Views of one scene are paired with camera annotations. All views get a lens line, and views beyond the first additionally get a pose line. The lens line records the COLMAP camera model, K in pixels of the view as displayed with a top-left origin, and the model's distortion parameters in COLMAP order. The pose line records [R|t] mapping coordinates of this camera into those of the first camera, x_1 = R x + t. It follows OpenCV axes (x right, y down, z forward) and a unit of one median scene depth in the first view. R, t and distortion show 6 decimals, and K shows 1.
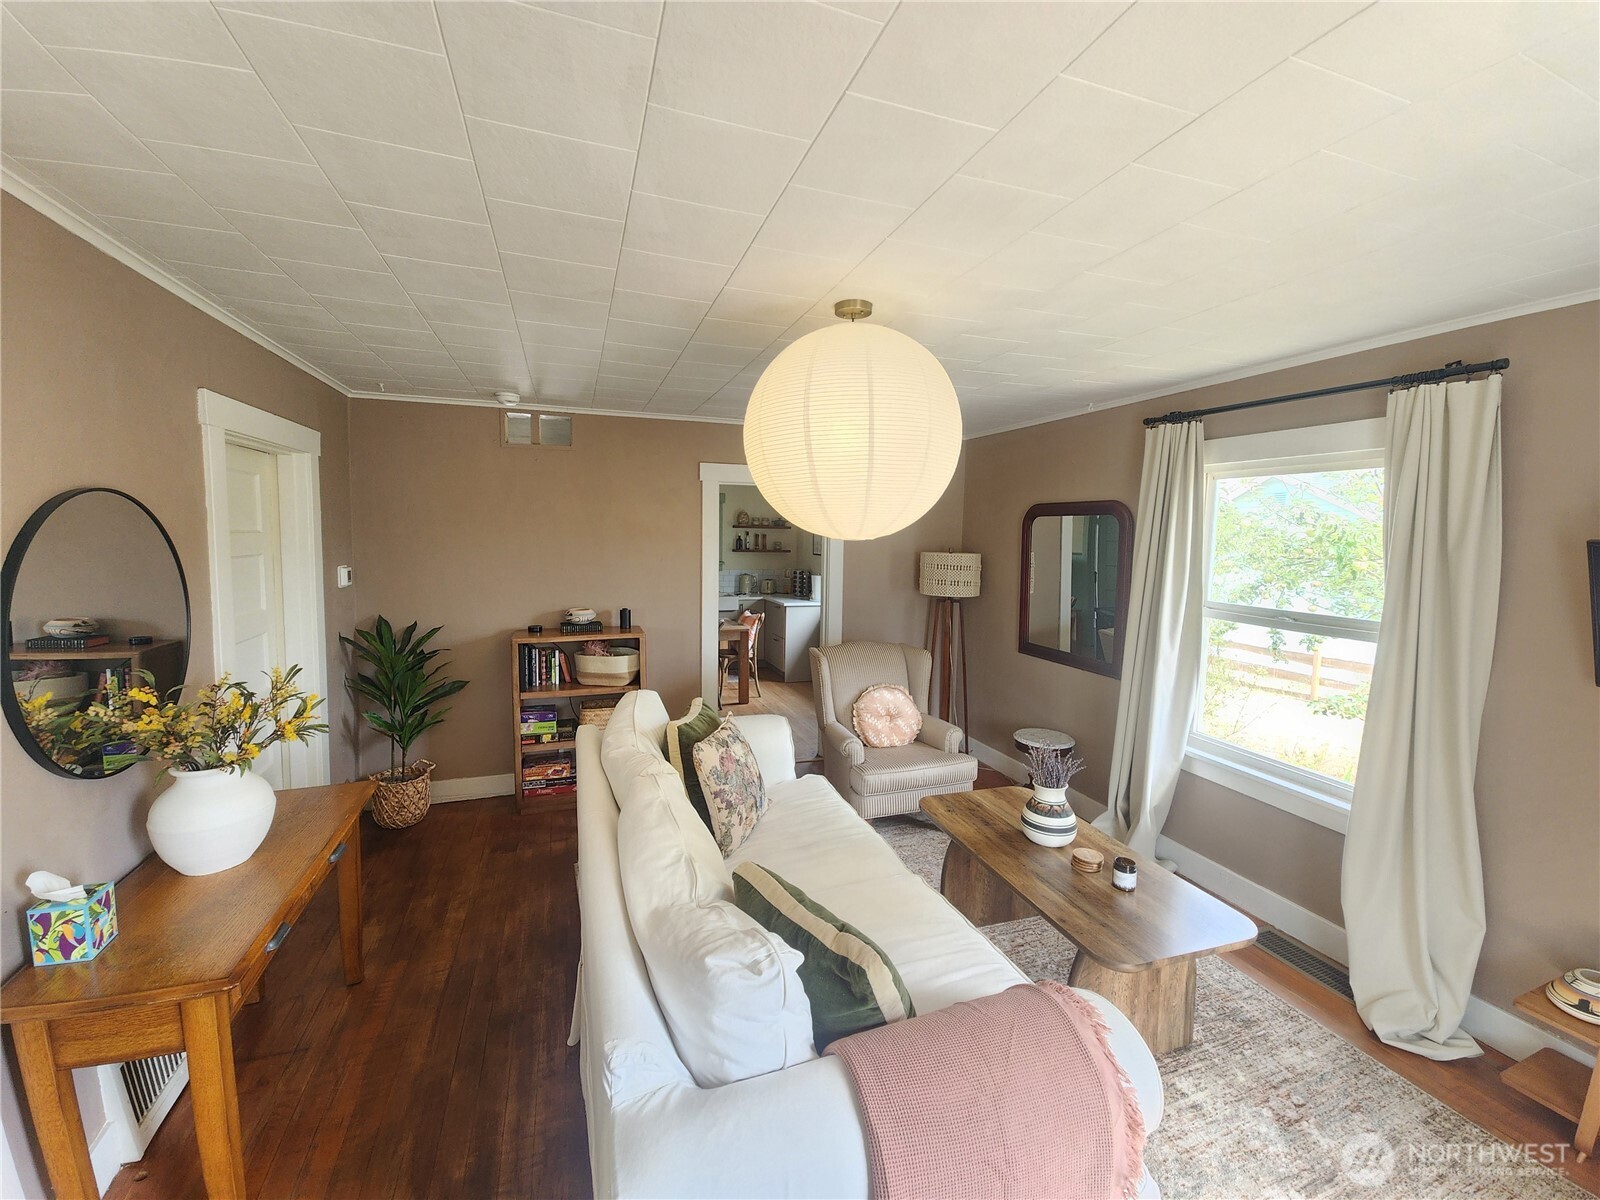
lens RADIAL K [[659.1, 0, 800.0], [0, 659.1, 600.0], [0, 0, 1]] dist [0.001921, 0.000220]
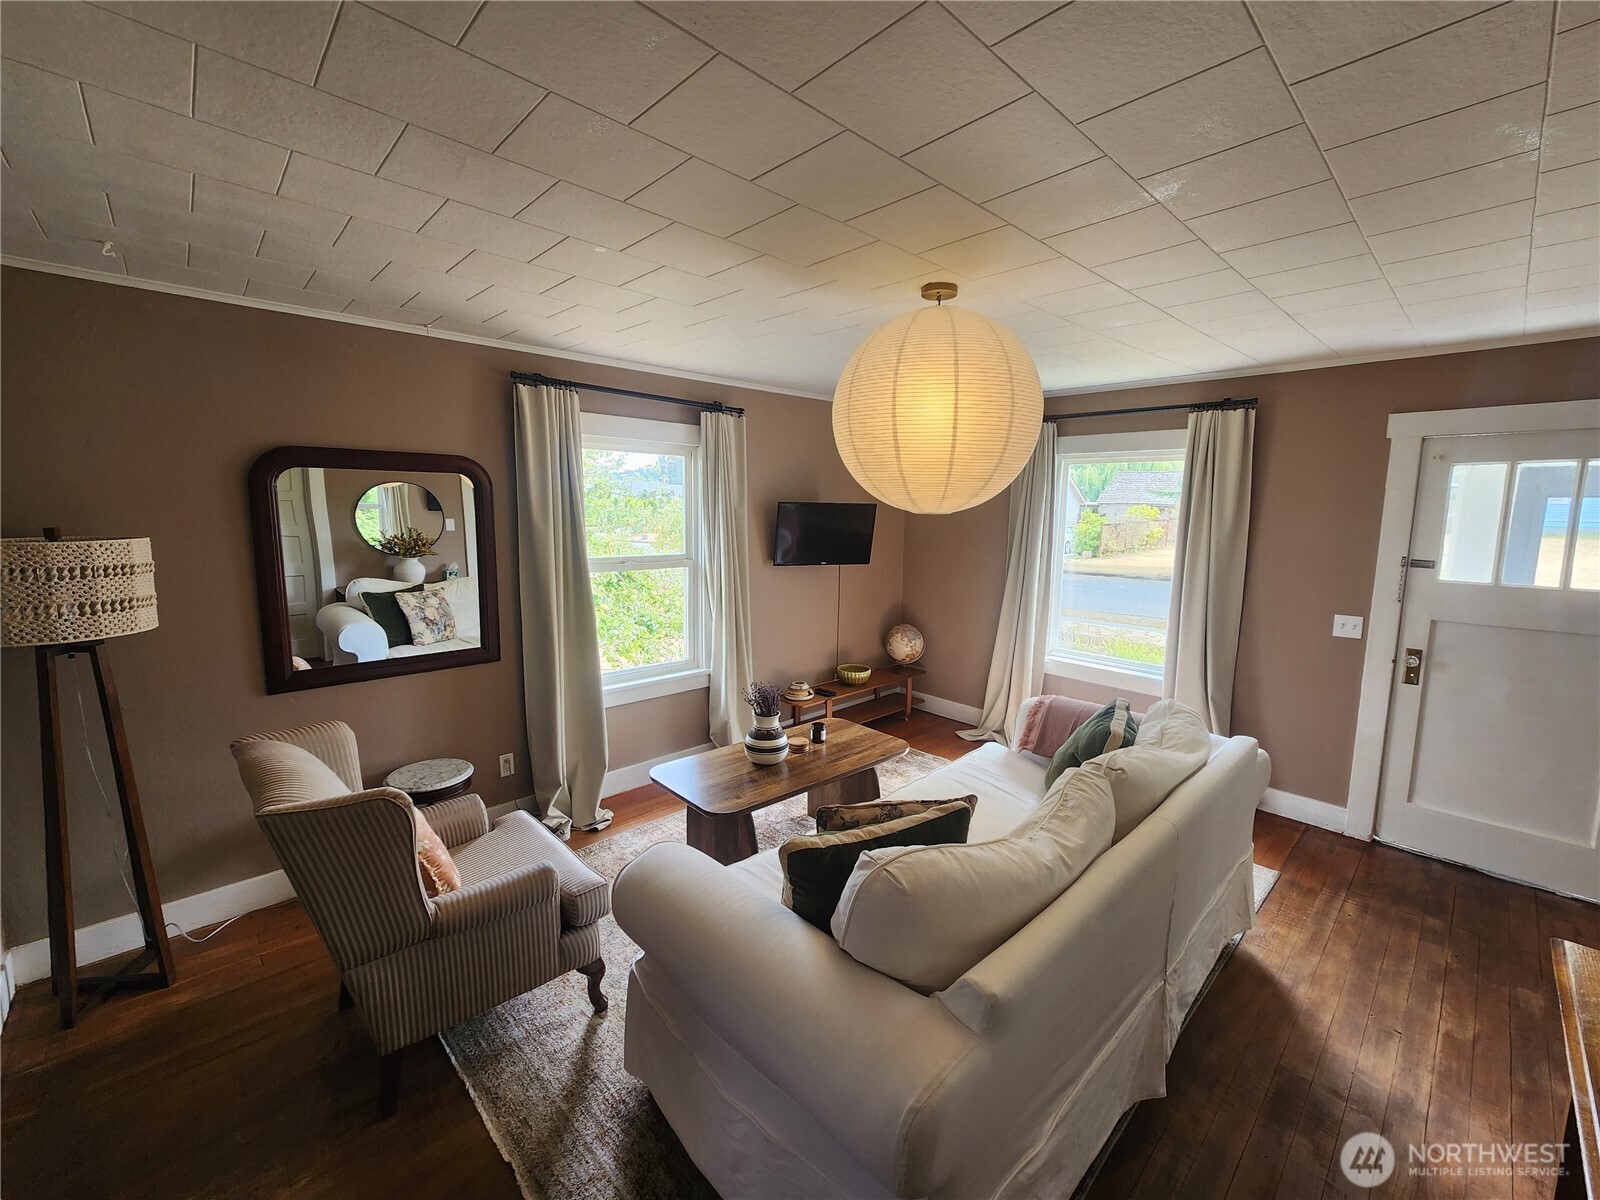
lens RADIAL K [[646.4, 0, 800.0], [0, 646.4, 600.0], [0, 0, 1]] dist [-0.000322, 0.000001]
pose [[-0.402965, -0.151456, 0.902597, -0.587907], [0.079212, 0.976740, 0.199261, -0.130680], [-0.911781, 0.151792, -0.381595, 1.199898]]
